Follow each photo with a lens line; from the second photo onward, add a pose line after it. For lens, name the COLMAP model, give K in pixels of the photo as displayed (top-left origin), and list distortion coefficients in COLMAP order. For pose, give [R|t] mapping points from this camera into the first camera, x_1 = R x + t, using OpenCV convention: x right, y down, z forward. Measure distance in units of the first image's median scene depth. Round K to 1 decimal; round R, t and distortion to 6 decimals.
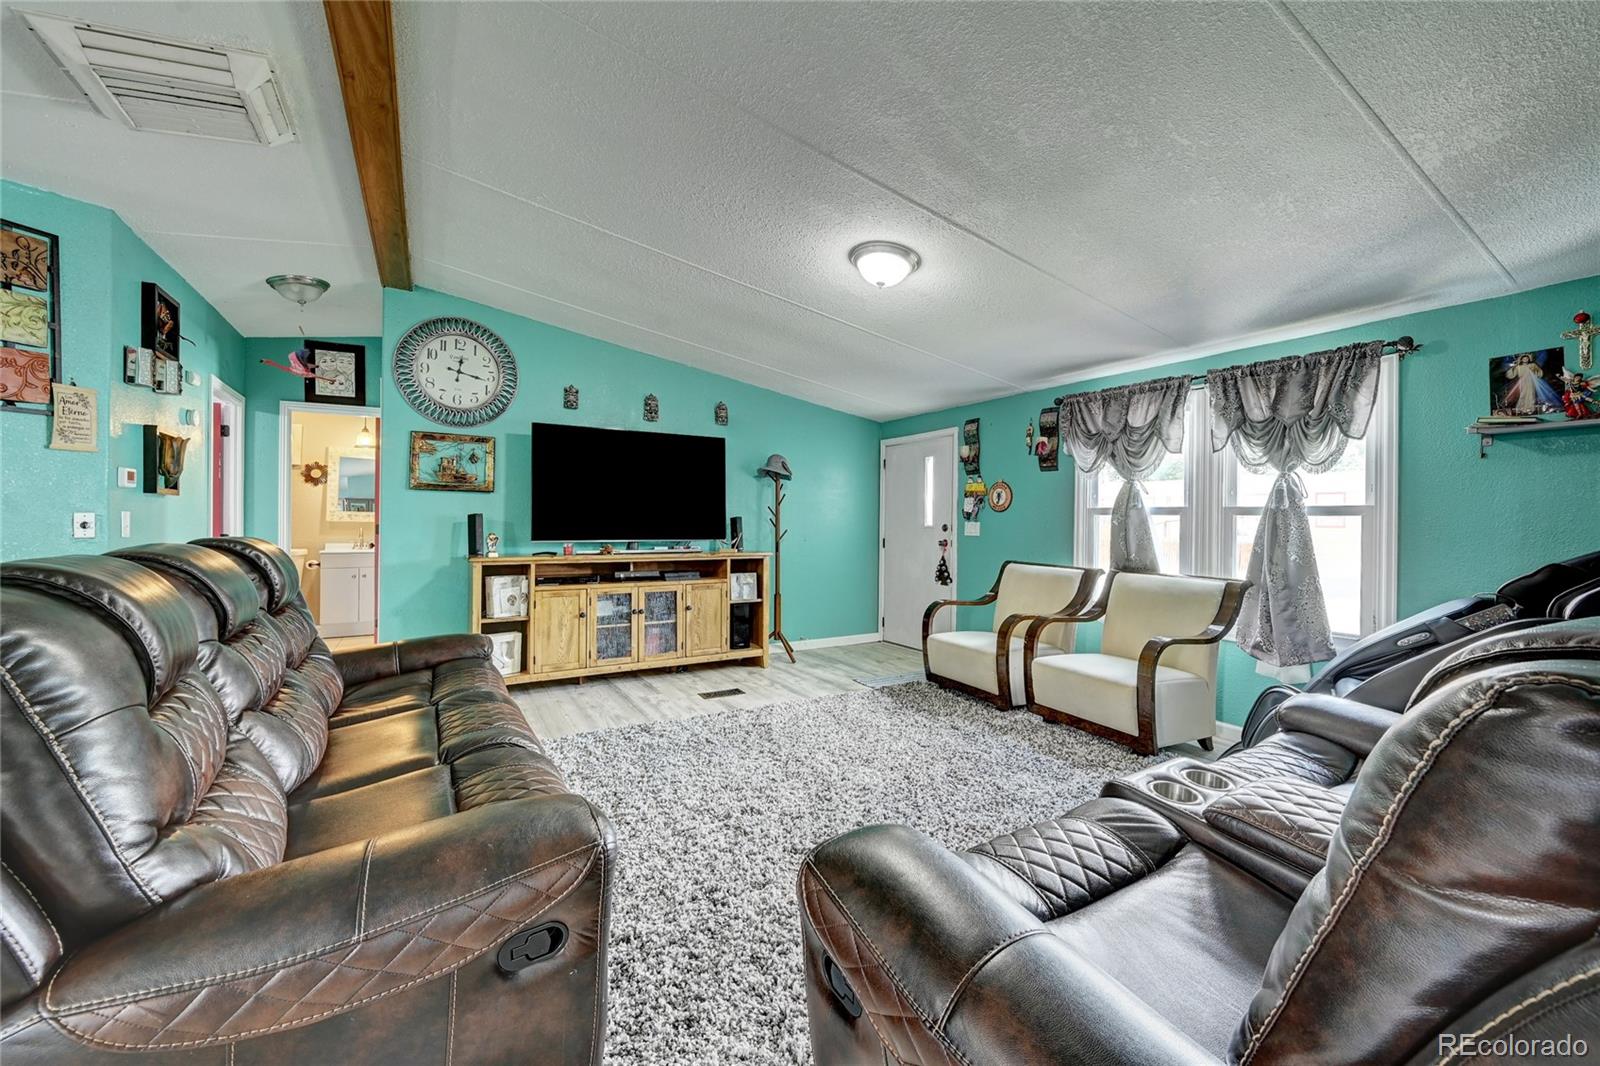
lens RADIAL K [[637.6, 0, 801.7], [0, 637.6, 520.7], [0, 0, 1]] dist [-0.001447, 0.000141]
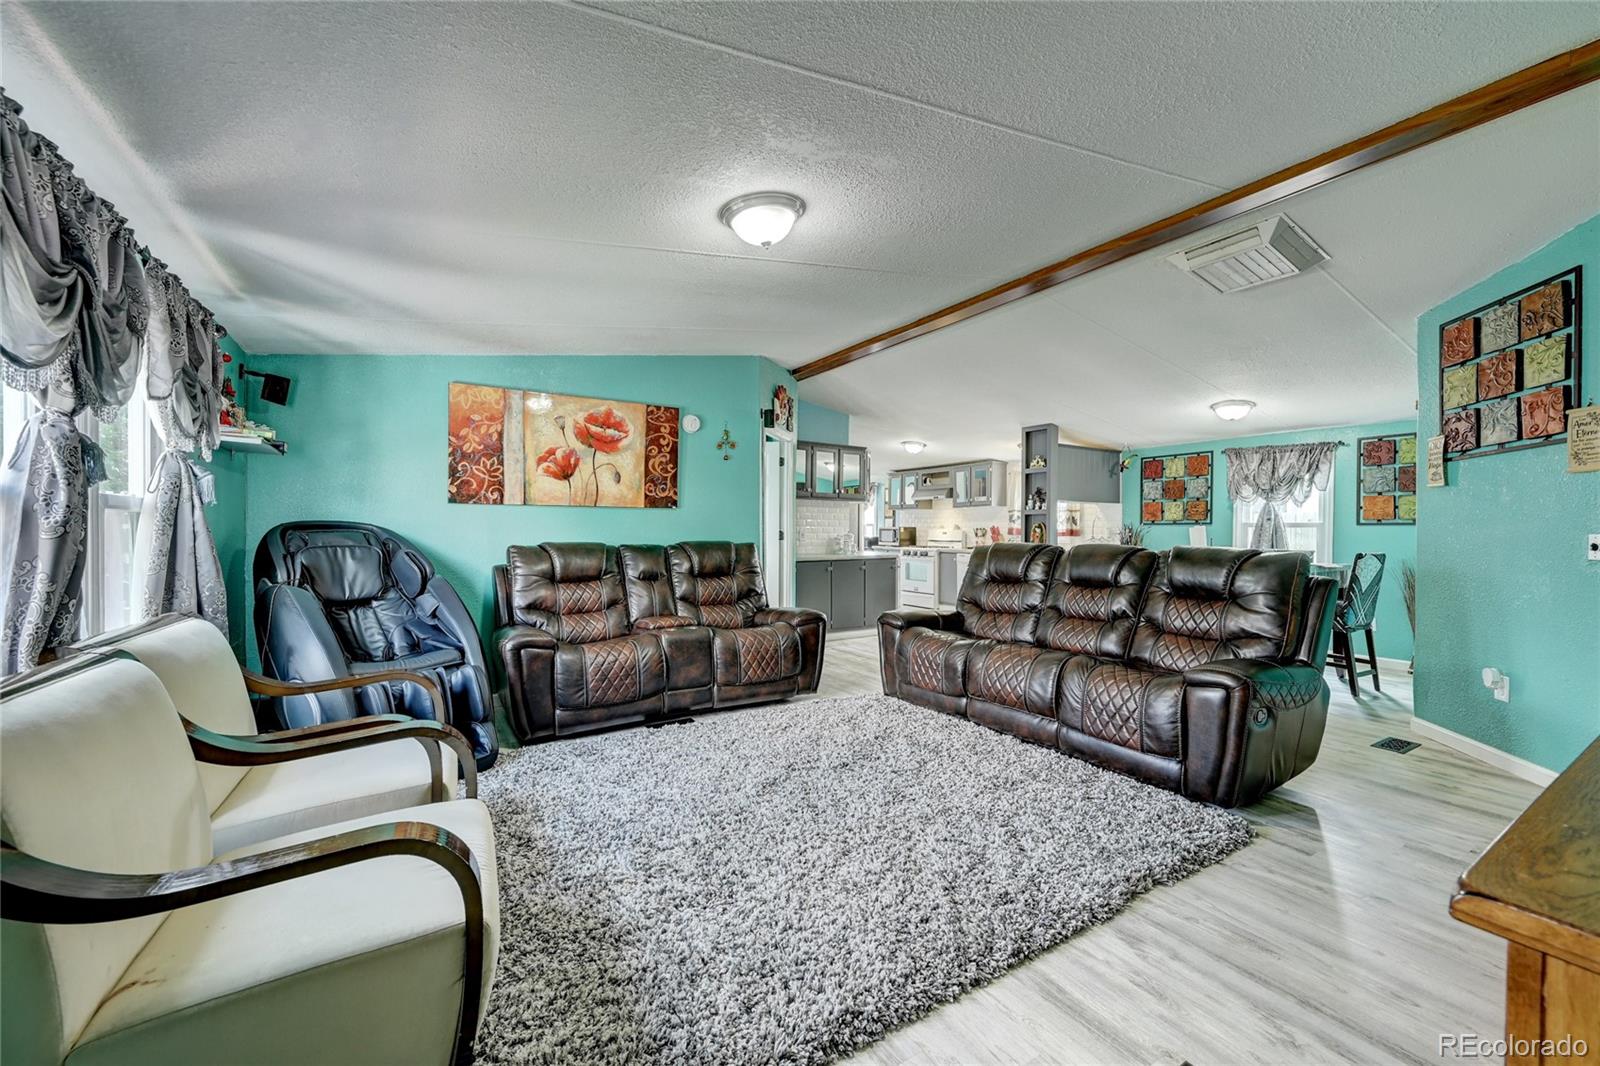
lens RADIAL K [[637.6, 0, 797.9], [0, 637.6, 529.7], [0, 0, 1]] dist [-0.001447, 0.000141]
pose [[-0.999840, -0.015138, -0.009521, 0.092515], [-0.015146, 0.999885, 0.000723, -0.001548], [0.009509, 0.000867, -0.999954, 1.949851]]
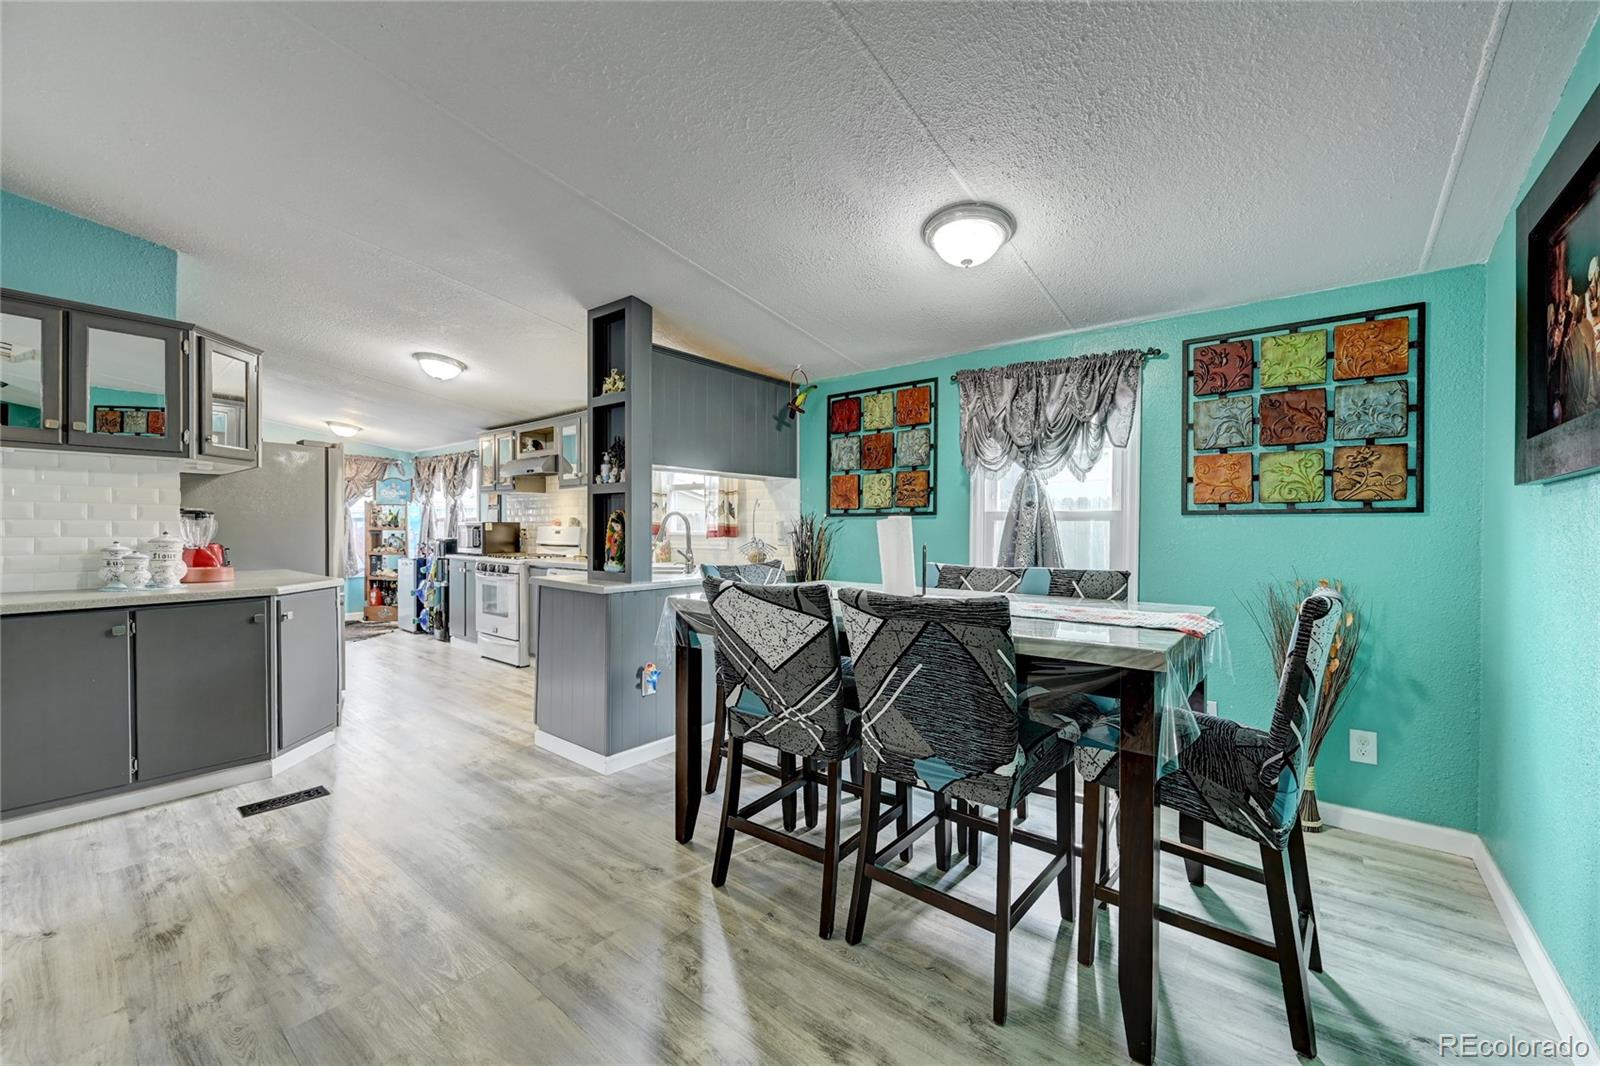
lens RADIAL K [[637.6, 0, 806.3], [0, 637.6, 531.0], [0, 0, 1]] dist [-0.001447, 0.000141]
pose [[-0.937946, -0.010211, -0.346632, -0.778298], [-0.012093, 0.999922, 0.003268, -0.012773], [0.346571, 0.007257, -0.937996, 0.708131]]
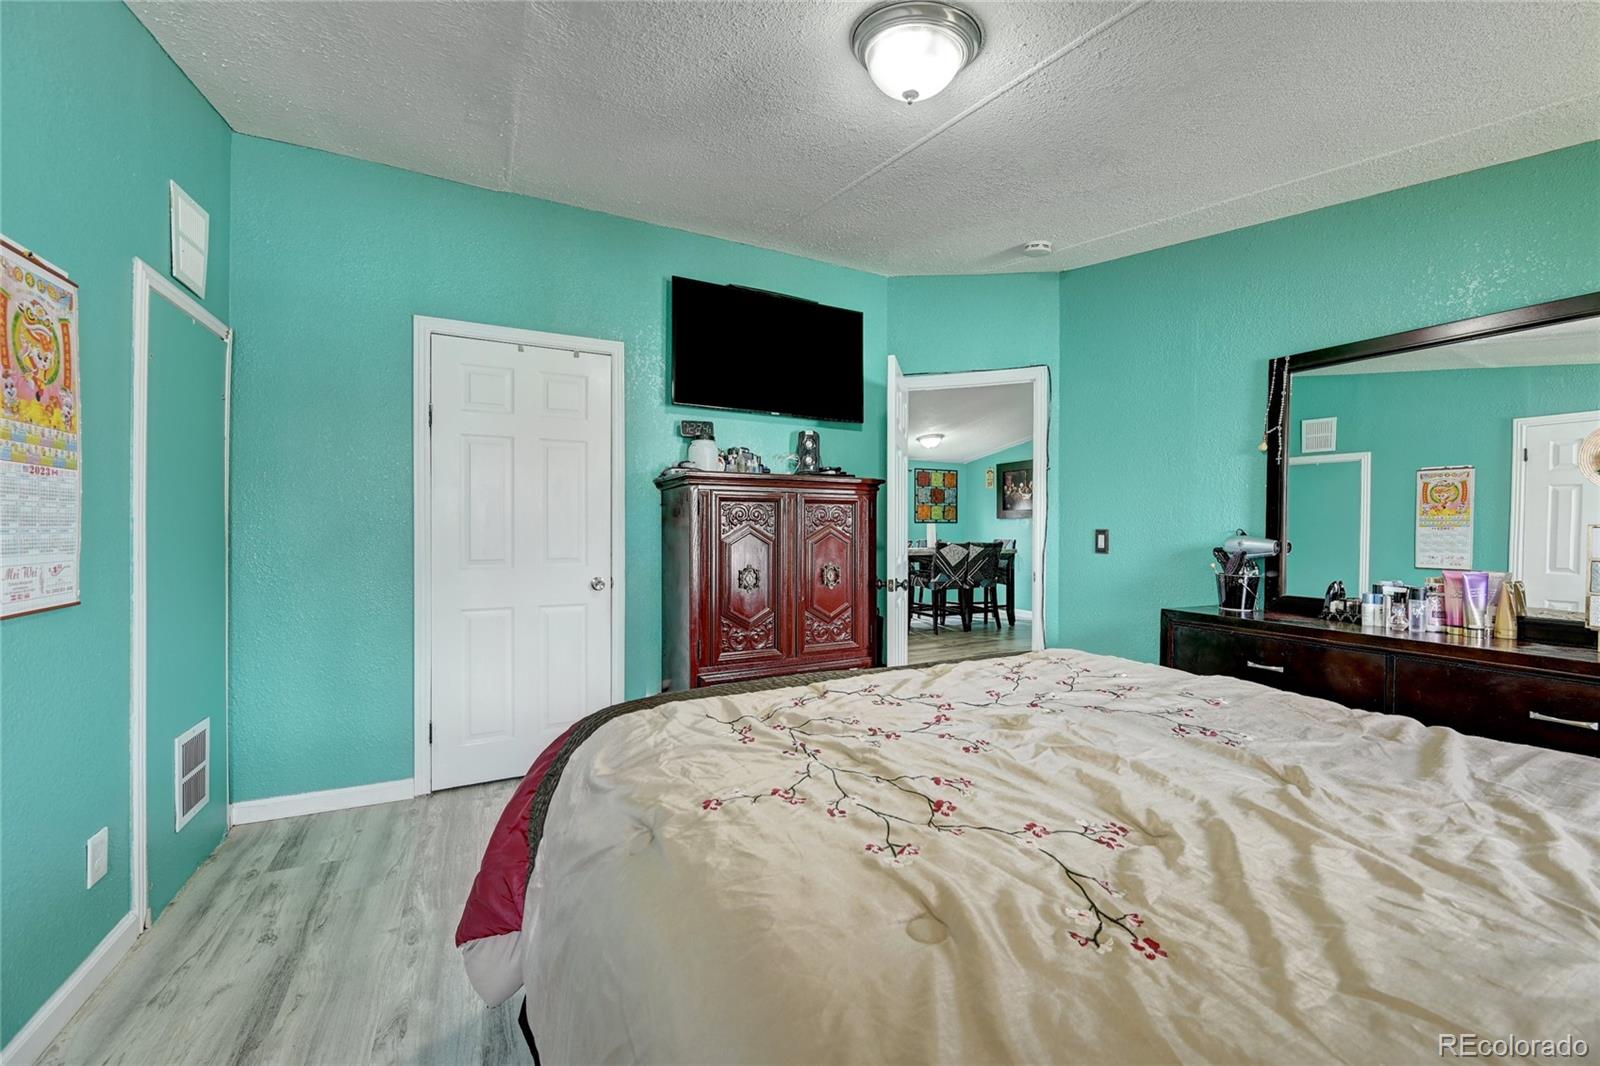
lens RADIAL K [[637.6, 0, 806.6], [0, 637.6, 531.8], [0, 0, 1]] dist [-0.001447, 0.000141]
pose [[-0.063512, -0.007269, -0.997955, 1.489390], [-0.003003, 0.999970, -0.007093, 0.025197], [0.997977, 0.002546, -0.063532, -0.348090]]
